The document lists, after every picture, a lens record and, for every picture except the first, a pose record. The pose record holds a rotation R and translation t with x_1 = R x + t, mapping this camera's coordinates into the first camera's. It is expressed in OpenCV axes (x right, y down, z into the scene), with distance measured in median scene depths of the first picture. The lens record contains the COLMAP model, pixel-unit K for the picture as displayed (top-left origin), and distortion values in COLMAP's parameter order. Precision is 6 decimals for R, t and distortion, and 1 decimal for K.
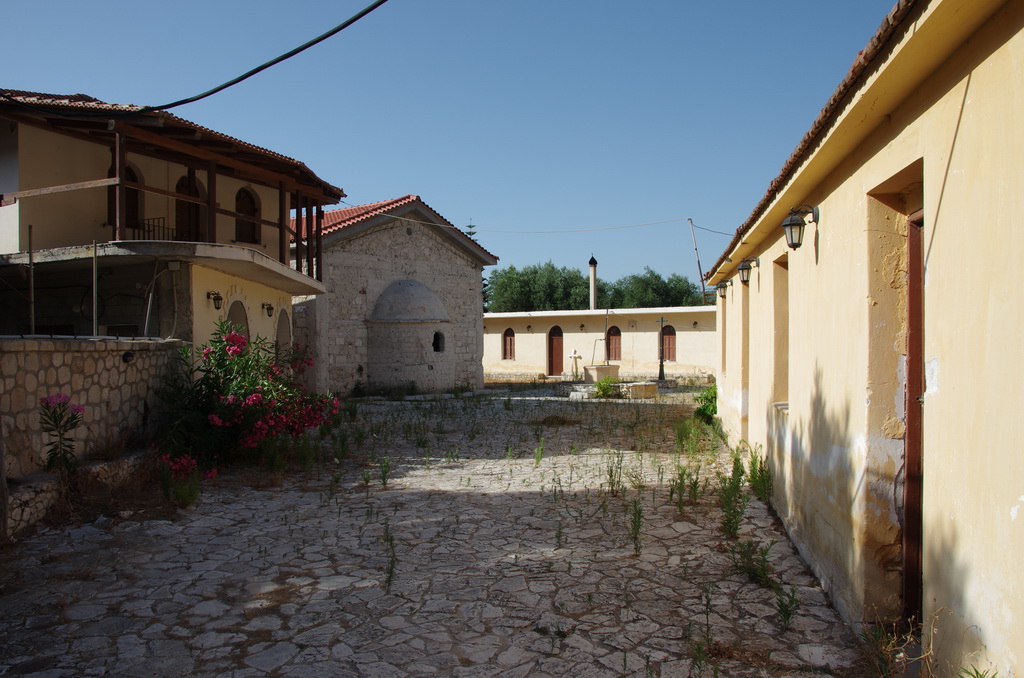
lens RADIAL K [[775.0, 0, 511.8], [0, 775.0, 341.2], [0, 0, 1]] dist [-0.059994, 0.019125]
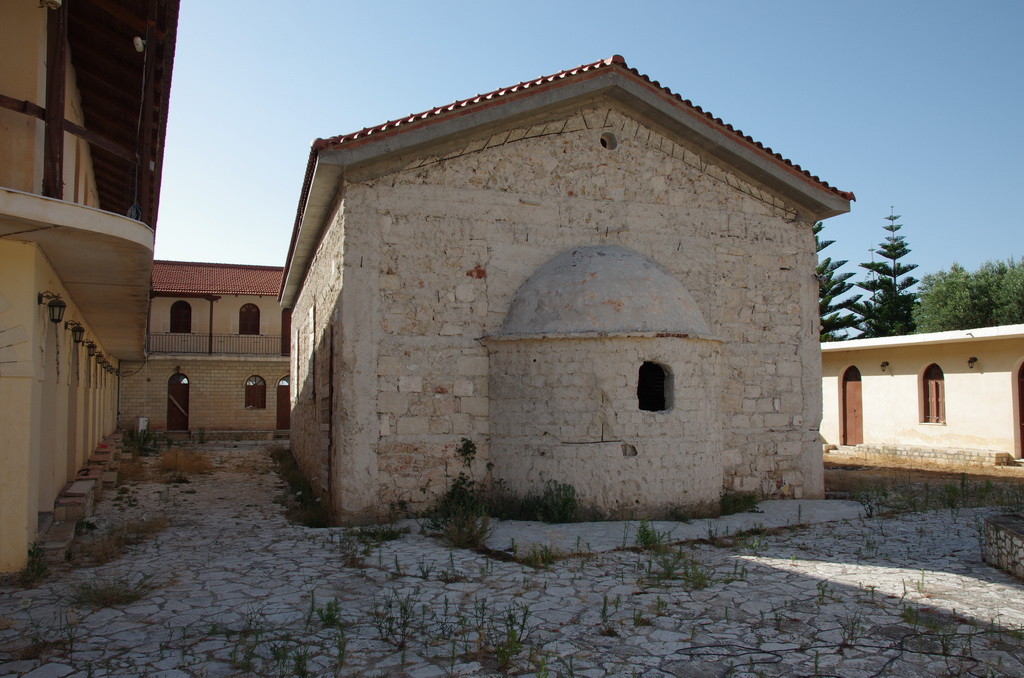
lens RADIAL K [[775.0, 0, 512.3], [0, 775.0, 338.2], [0, 0, 1]] dist [-0.059994, 0.019125]
pose [[0.836906, -0.035165, -0.546215, 0.064023], [-0.002880, 0.997637, -0.068640, 0.003790], [0.547338, 0.059018, 0.834828, 0.629846]]
